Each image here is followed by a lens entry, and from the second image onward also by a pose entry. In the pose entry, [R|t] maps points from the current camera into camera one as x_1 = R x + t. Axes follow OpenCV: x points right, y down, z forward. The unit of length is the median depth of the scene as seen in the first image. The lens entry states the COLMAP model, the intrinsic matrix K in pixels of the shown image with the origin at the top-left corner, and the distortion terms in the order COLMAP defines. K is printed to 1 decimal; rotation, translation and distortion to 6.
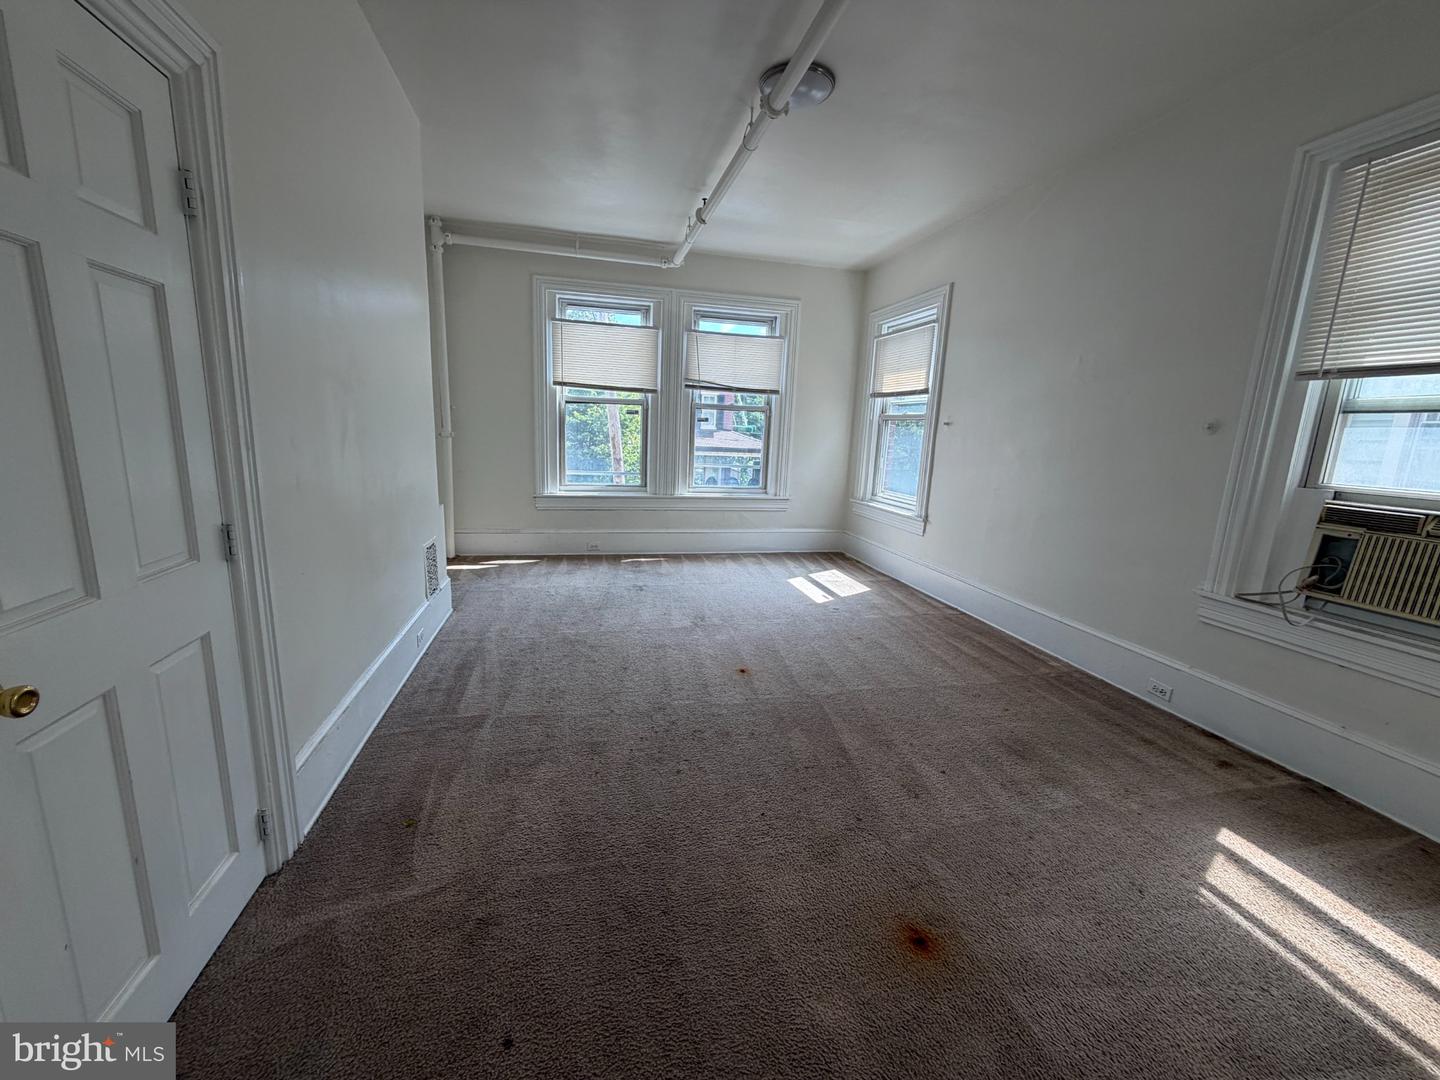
lens RADIAL K [[576.8, 0, 718.1], [0, 576.8, 540.1], [0, 0, 1]] dist [0.002080, 0.000451]
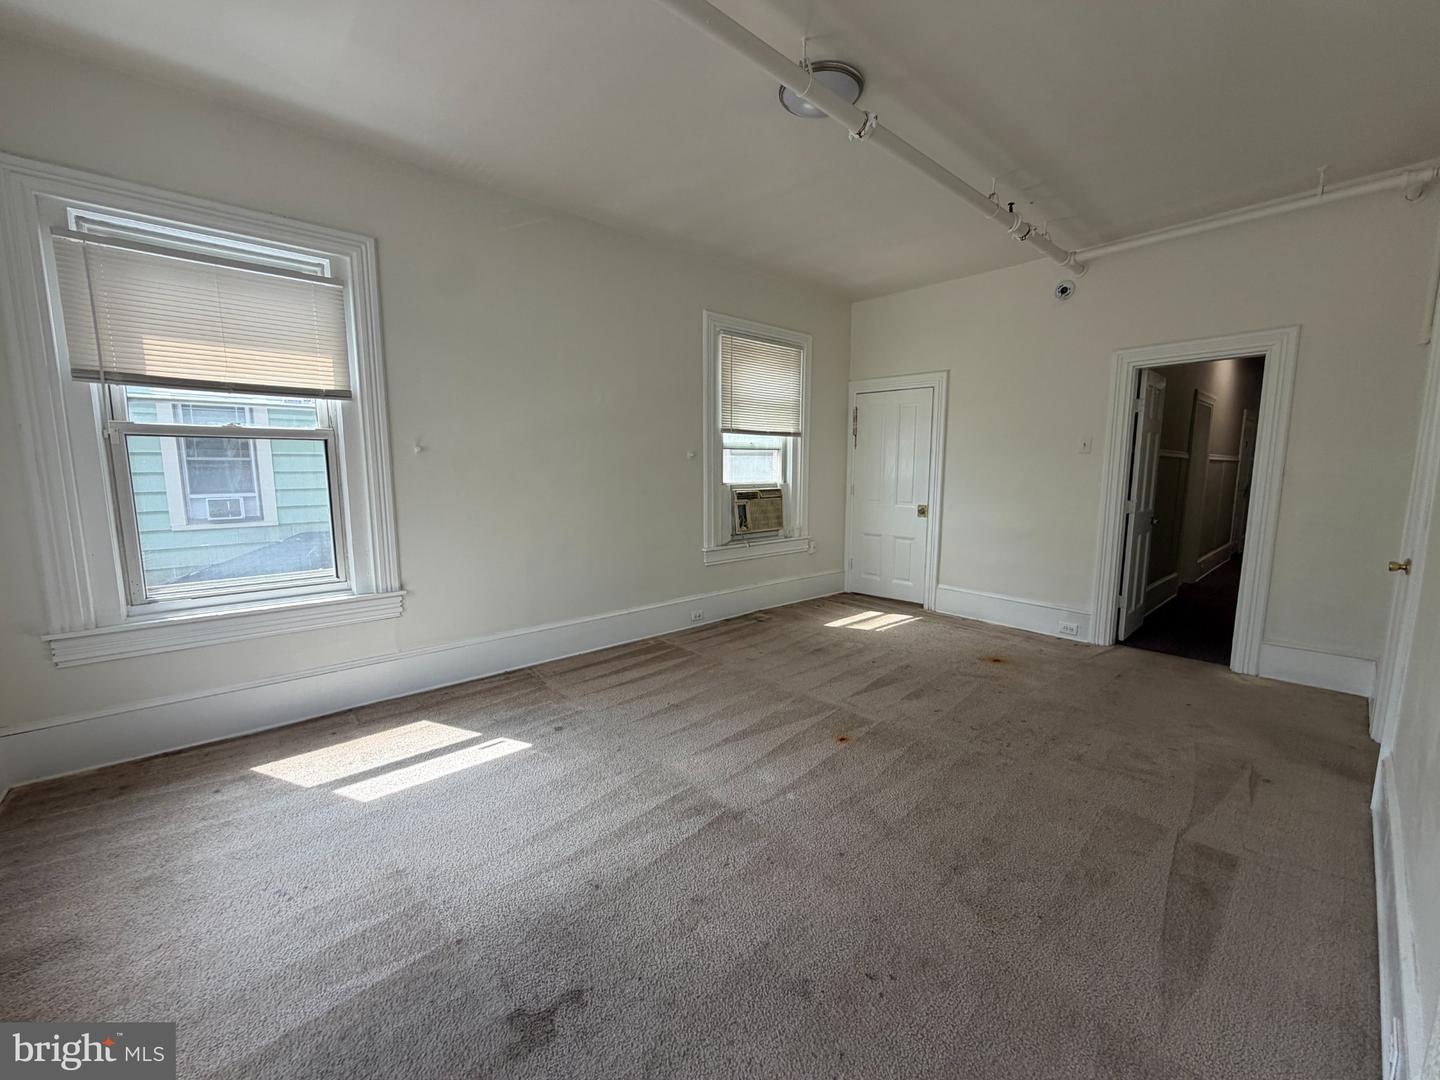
lens RADIAL K [[576.8, 0, 718.1], [0, 576.8, 540.1], [0, 0, 1]] dist [0.002080, 0.000451]
pose [[-0.473744, -0.154937, 0.866926, -0.828569], [0.145743, 0.957035, 0.250685, -0.446014], [-0.868519, 0.245109, -0.430809, 2.072725]]
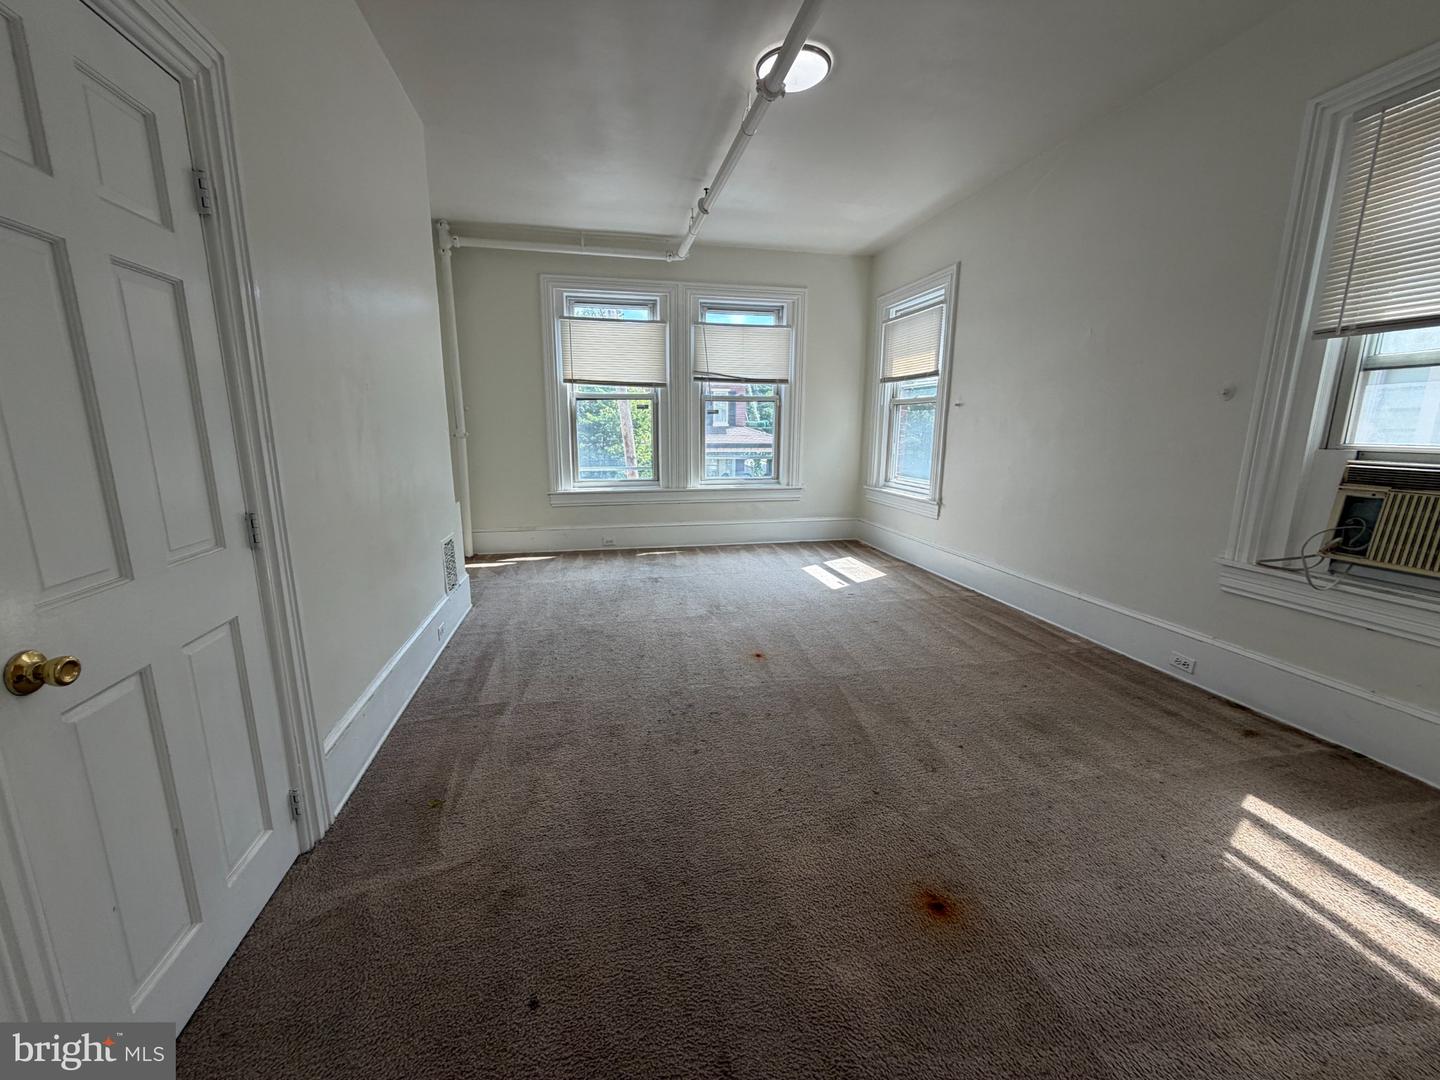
lens RADIAL K [[576.8, 0, 718.1], [0, 576.8, 540.1], [0, 0, 1]] dist [0.002080, 0.000451]
pose [[0.999064, -0.032342, -0.028724, 0.010962], [0.032453, 0.999467, 0.003399, 0.027965], [0.028599, -0.004328, 0.999582, -0.008255]]
